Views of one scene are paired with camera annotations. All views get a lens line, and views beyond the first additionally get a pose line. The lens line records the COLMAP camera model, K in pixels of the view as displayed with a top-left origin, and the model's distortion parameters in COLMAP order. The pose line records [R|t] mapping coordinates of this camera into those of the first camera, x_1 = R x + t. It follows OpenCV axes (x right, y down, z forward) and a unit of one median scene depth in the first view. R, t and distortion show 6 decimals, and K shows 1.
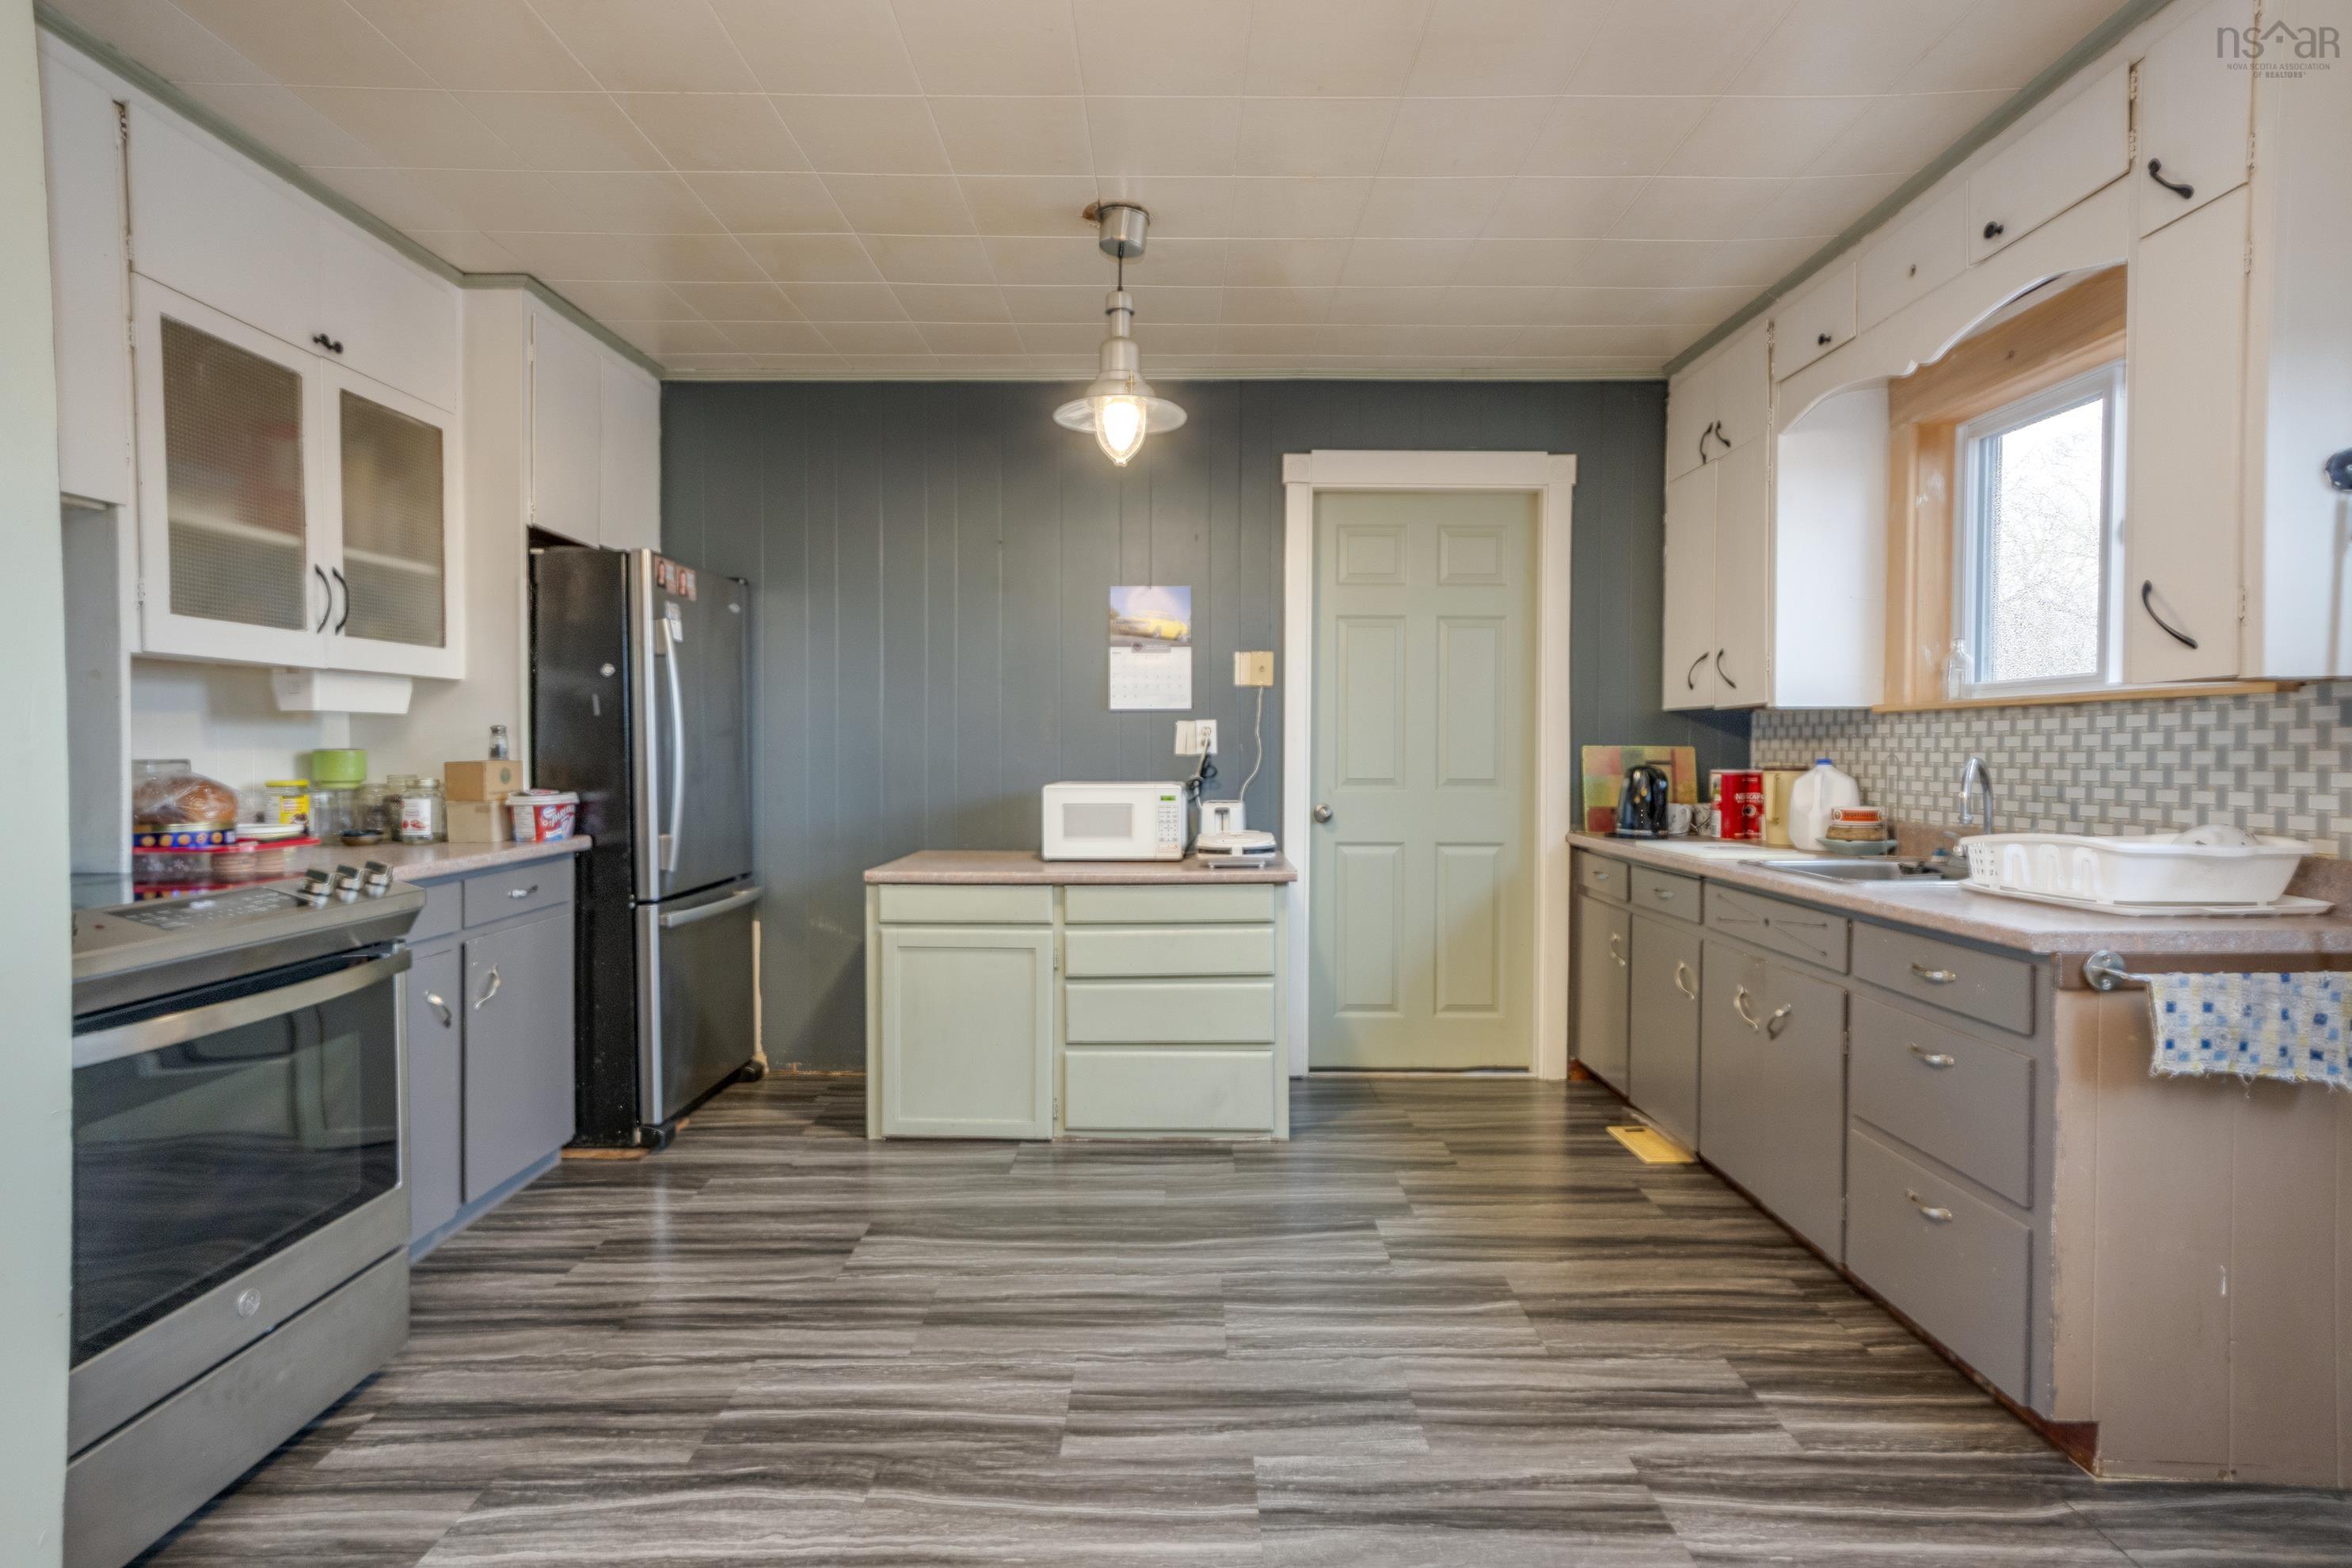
lens RADIAL K [[1166.9, 0, 1174.8], [0, 1166.9, 765.3], [0, 0, 1]] dist [0.017056, 0.015640]
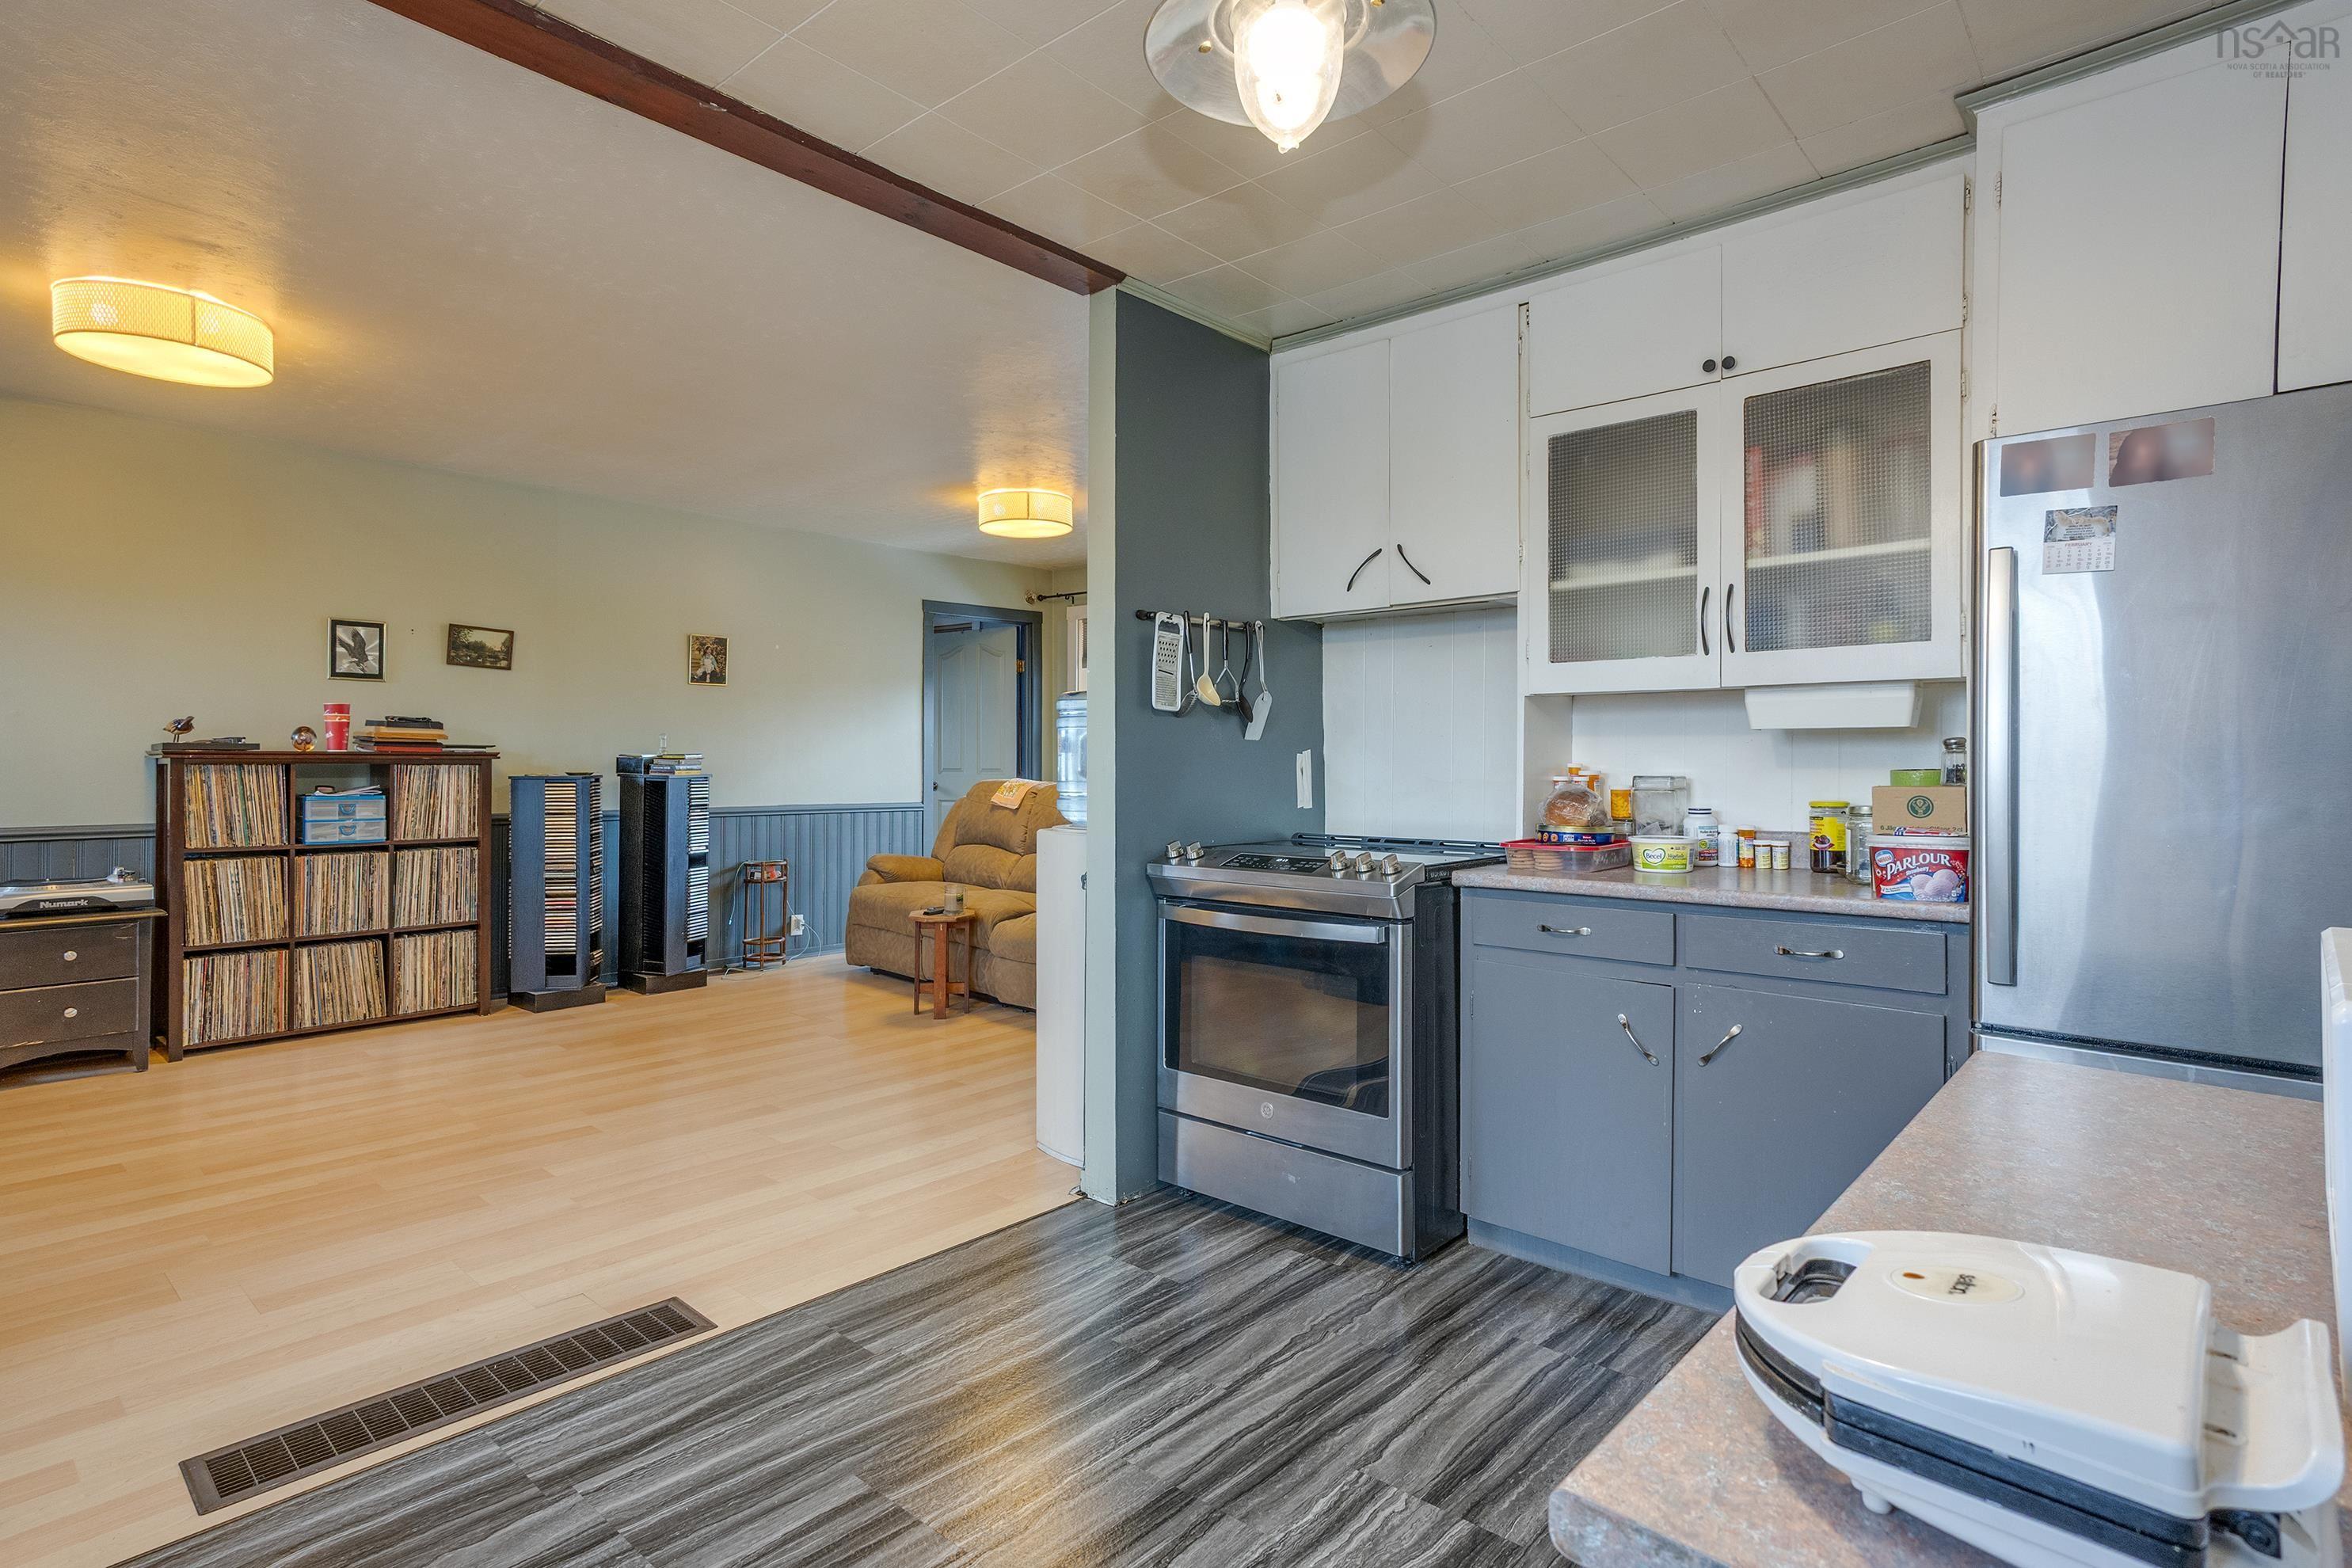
lens RADIAL K [[1172.3, 0, 1168.9], [0, 1172.3, 760.0], [0, 0, 1]] dist [-0.001266, 0.016705]
pose [[-0.662423, -0.001887, -0.749127, 0.285109], [-0.014532, 0.999841, 0.010331, -0.020288], [0.748989, 0.017730, -0.662346, 1.114443]]
